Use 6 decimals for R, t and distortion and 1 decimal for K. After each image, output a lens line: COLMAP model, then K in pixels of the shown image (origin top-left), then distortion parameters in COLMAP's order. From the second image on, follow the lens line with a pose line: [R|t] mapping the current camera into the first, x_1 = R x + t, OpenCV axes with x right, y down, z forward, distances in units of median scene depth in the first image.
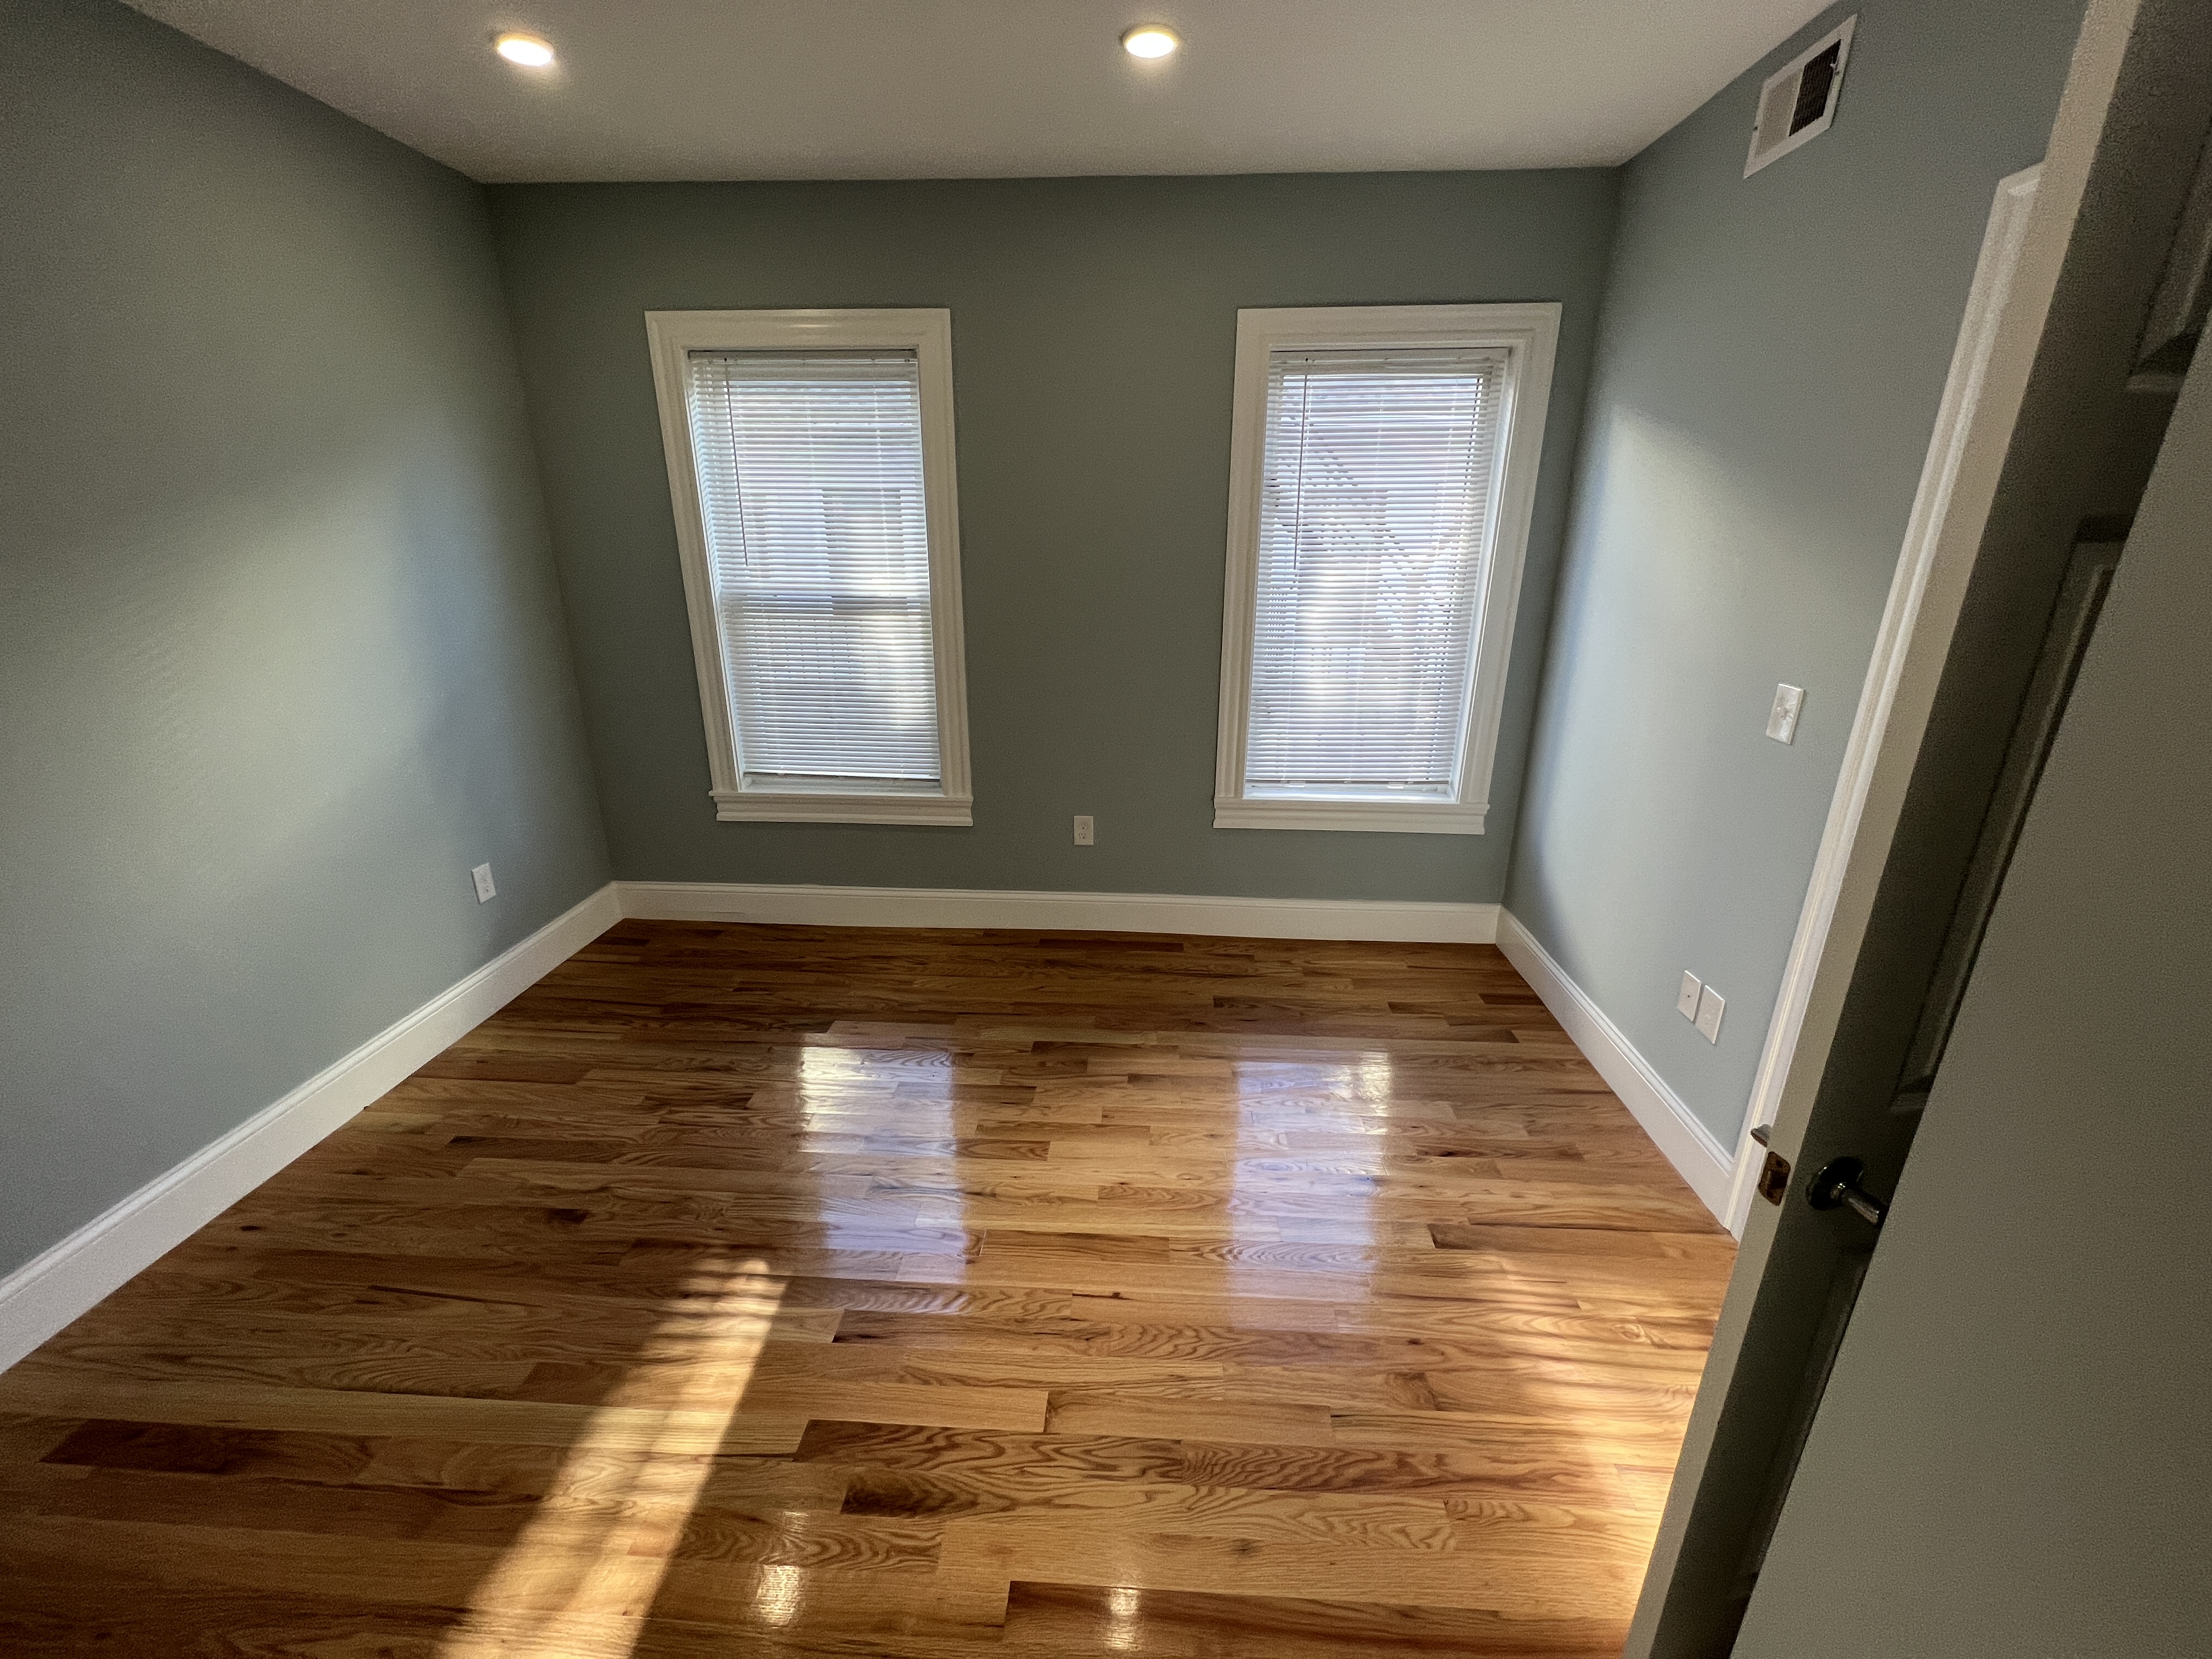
lens RADIAL K [[884.4, 0, 1103.4], [0, 884.4, 824.8], [0, 0, 1]] dist [-0.002696, 0.000639]
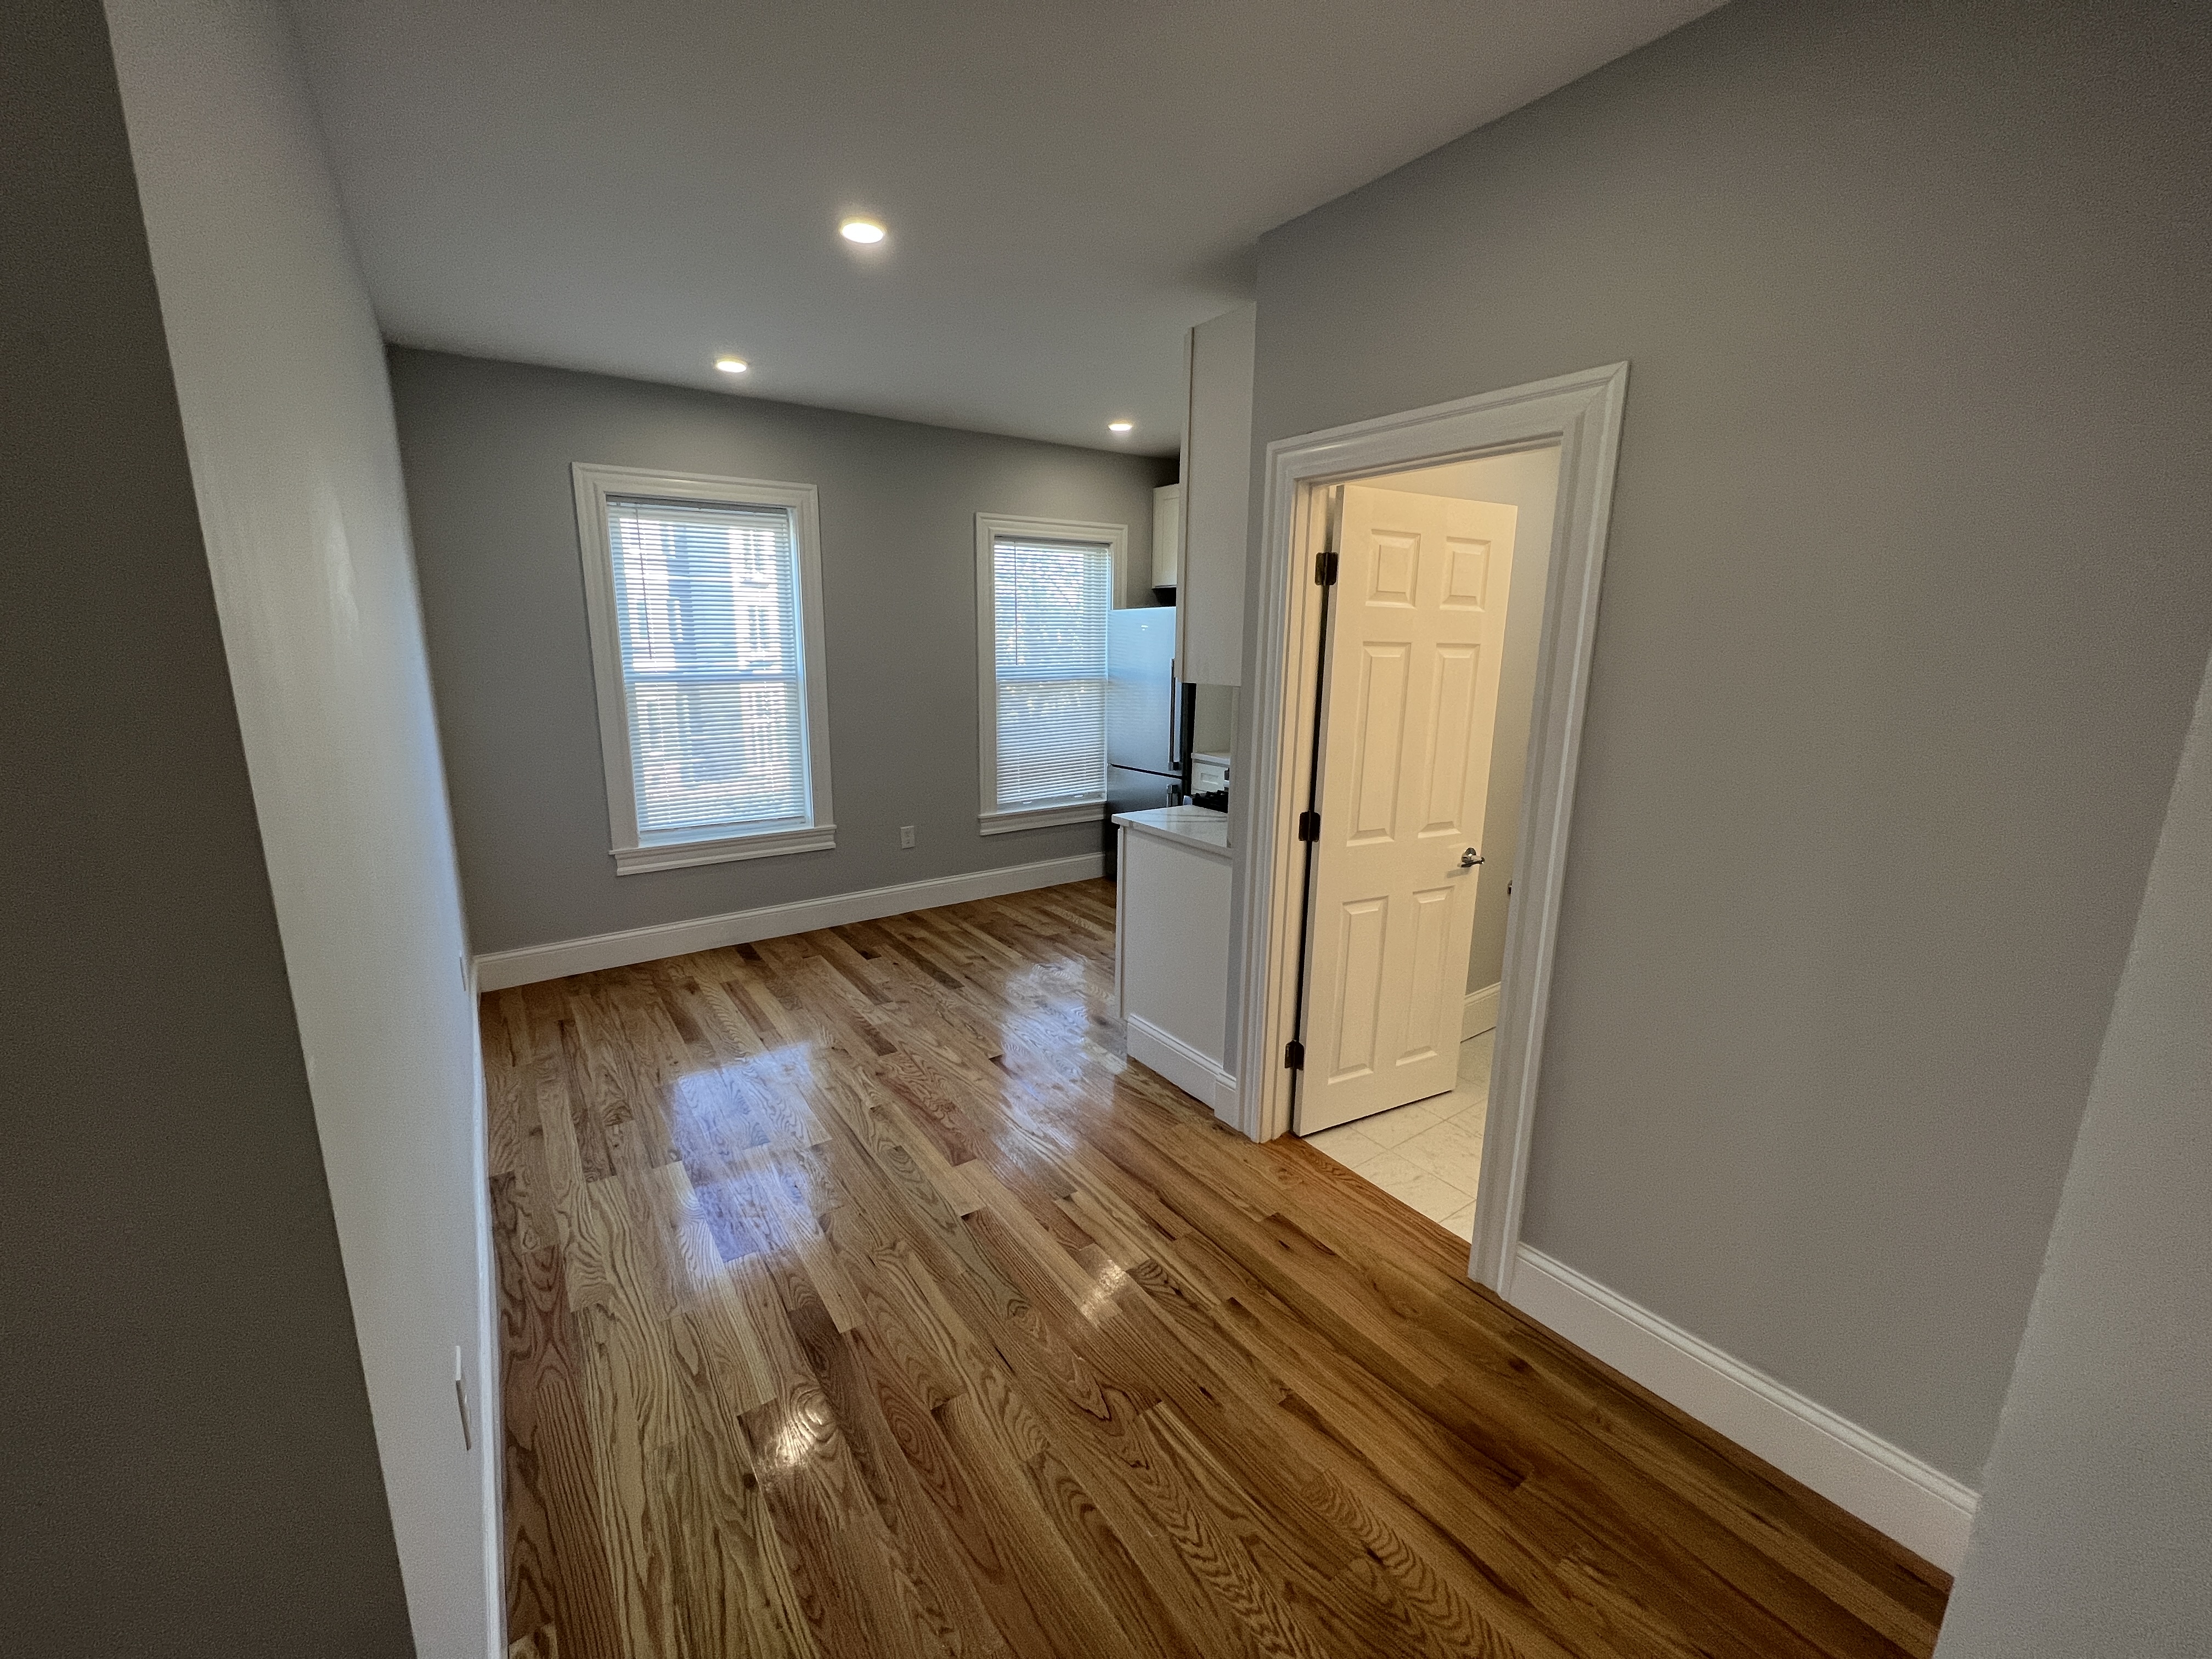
lens RADIAL K [[884.4, 0, 1100.6], [0, 884.4, 830.5], [0, 0, 1]] dist [-0.002696, 0.000639]
pose [[0.770362, -0.126794, 0.624873, -1.034001], [0.194862, 0.979957, -0.041387, 0.169407], [-0.607101, 0.153646, 0.779629, -0.459442]]
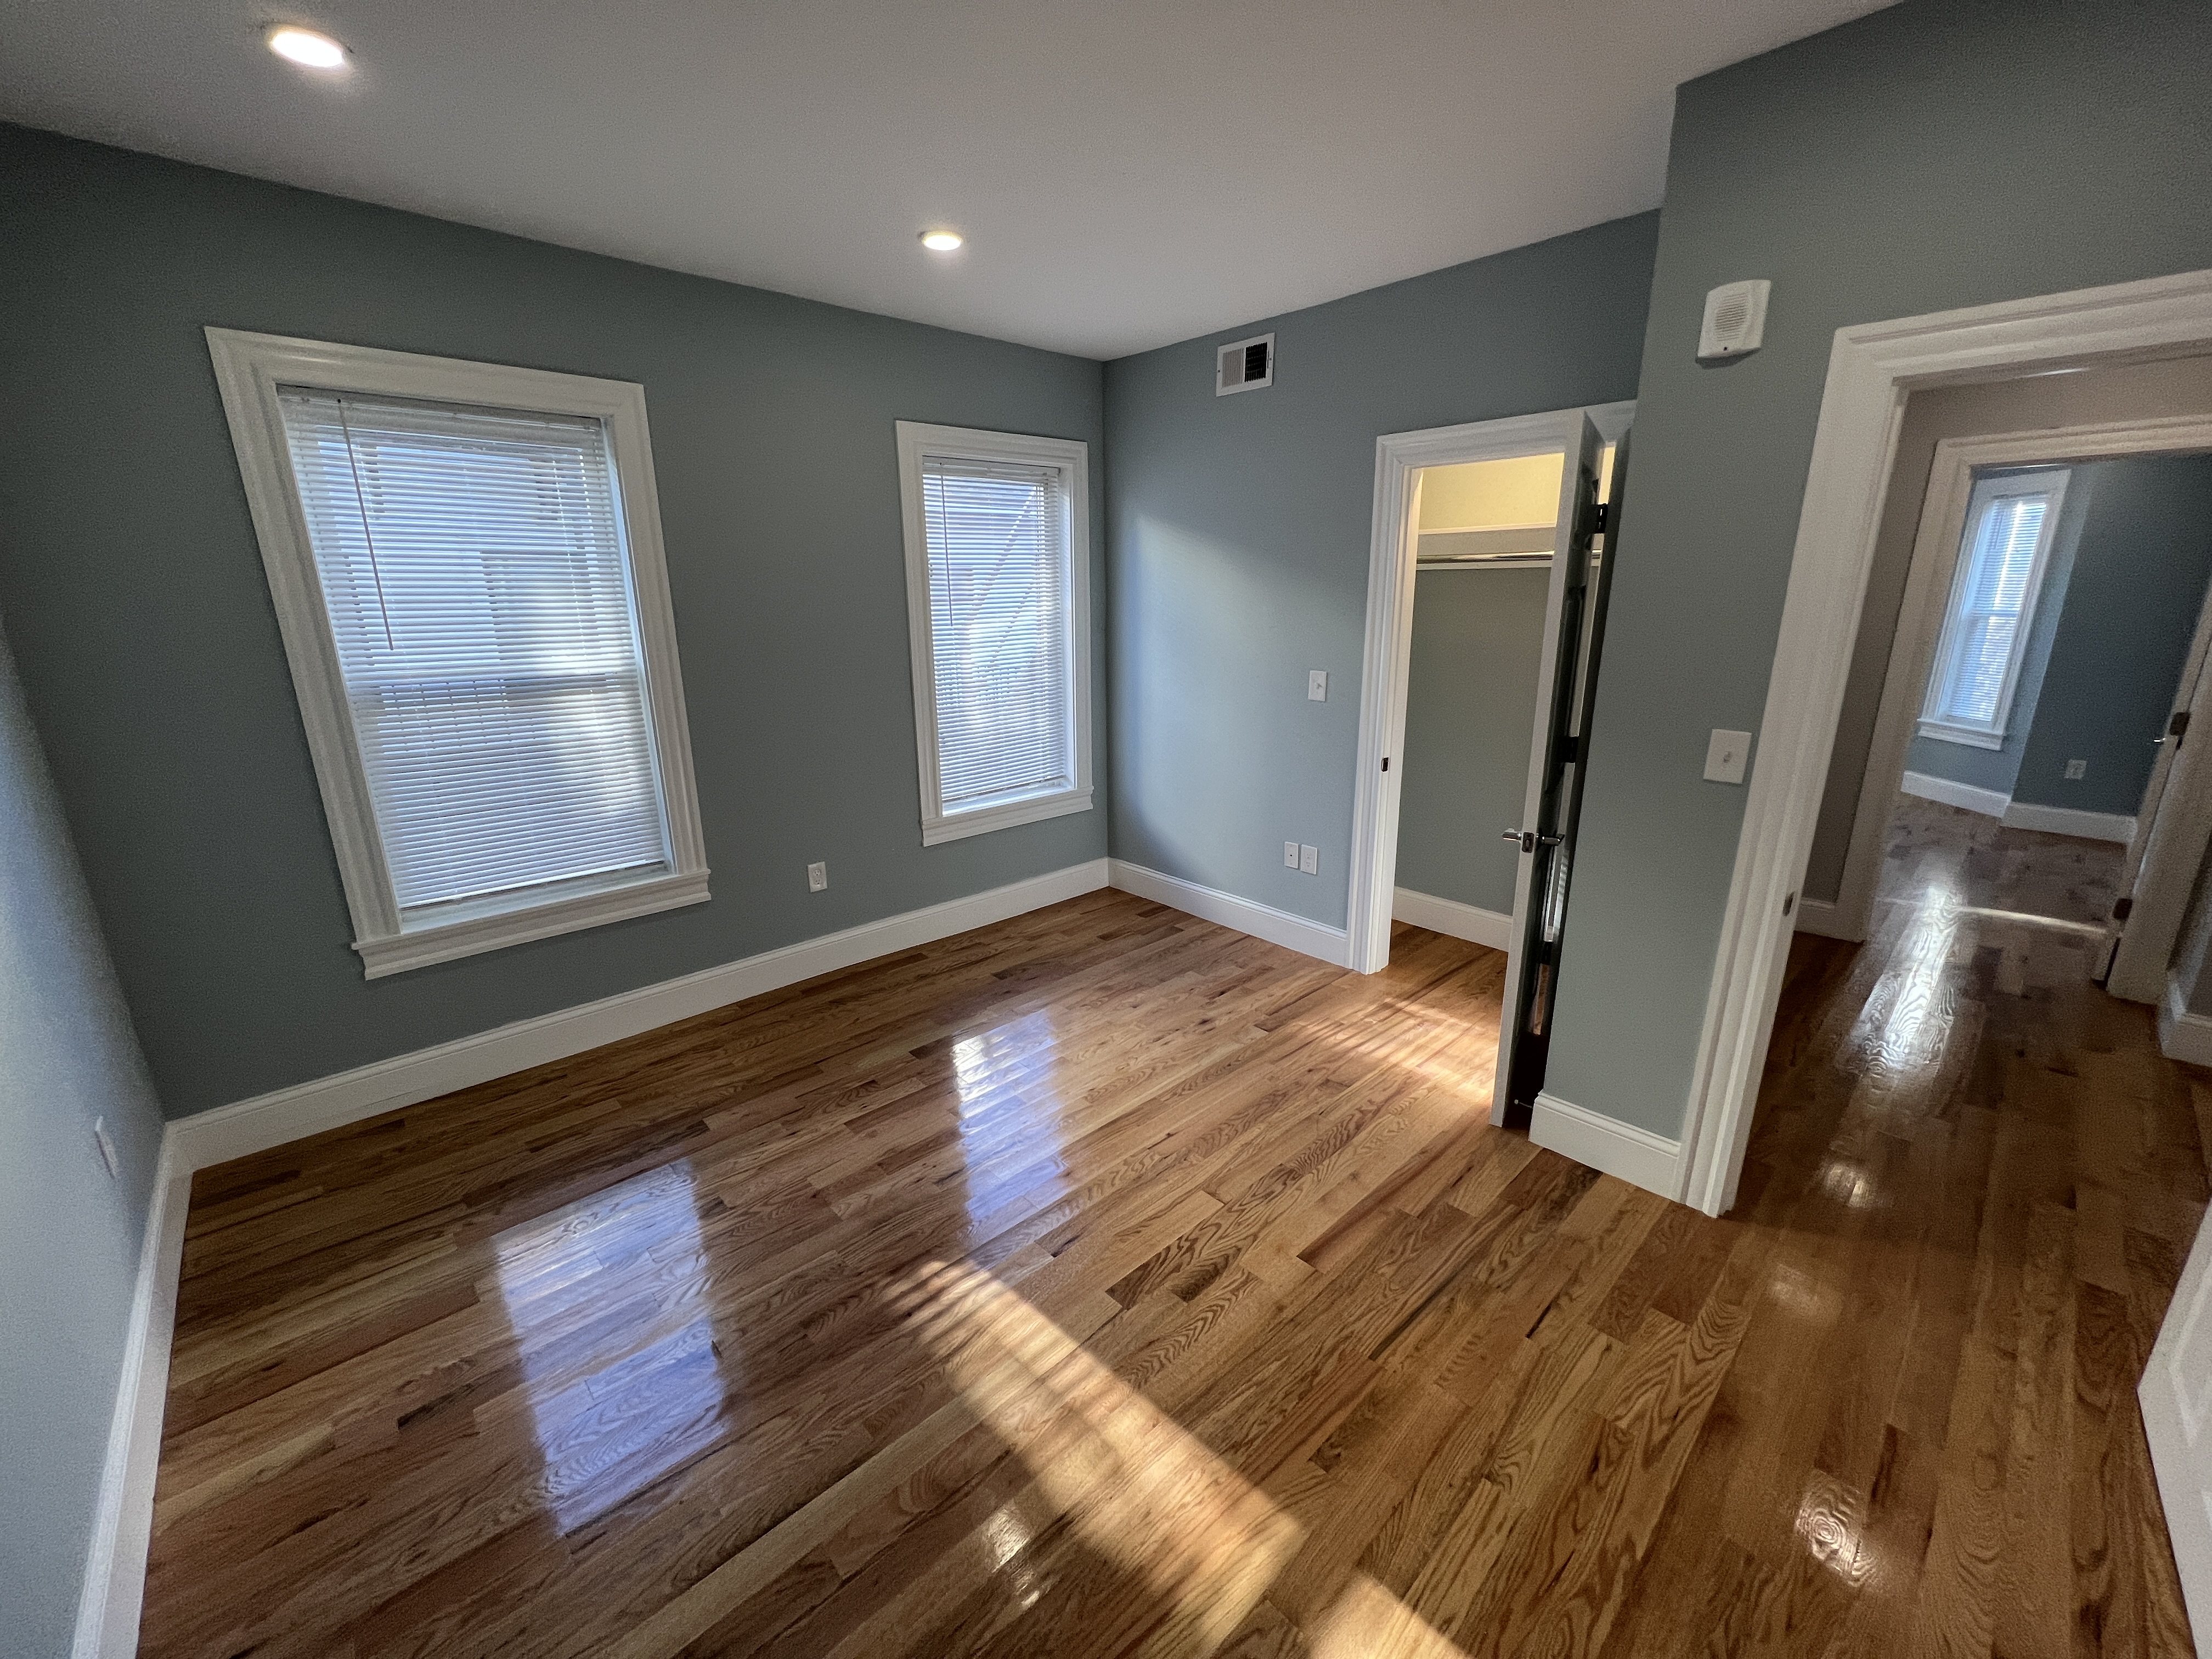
lens RADIAL K [[884.4, 0, 1103.1], [0, 884.4, 822.7], [0, 0, 1]] dist [-0.002696, 0.000639]
pose [[0.694548, -0.195852, 0.692275, -0.771640], [0.240818, 0.970015, 0.032819, -0.013212], [-0.677945, 0.143918, 0.720887, -0.003689]]
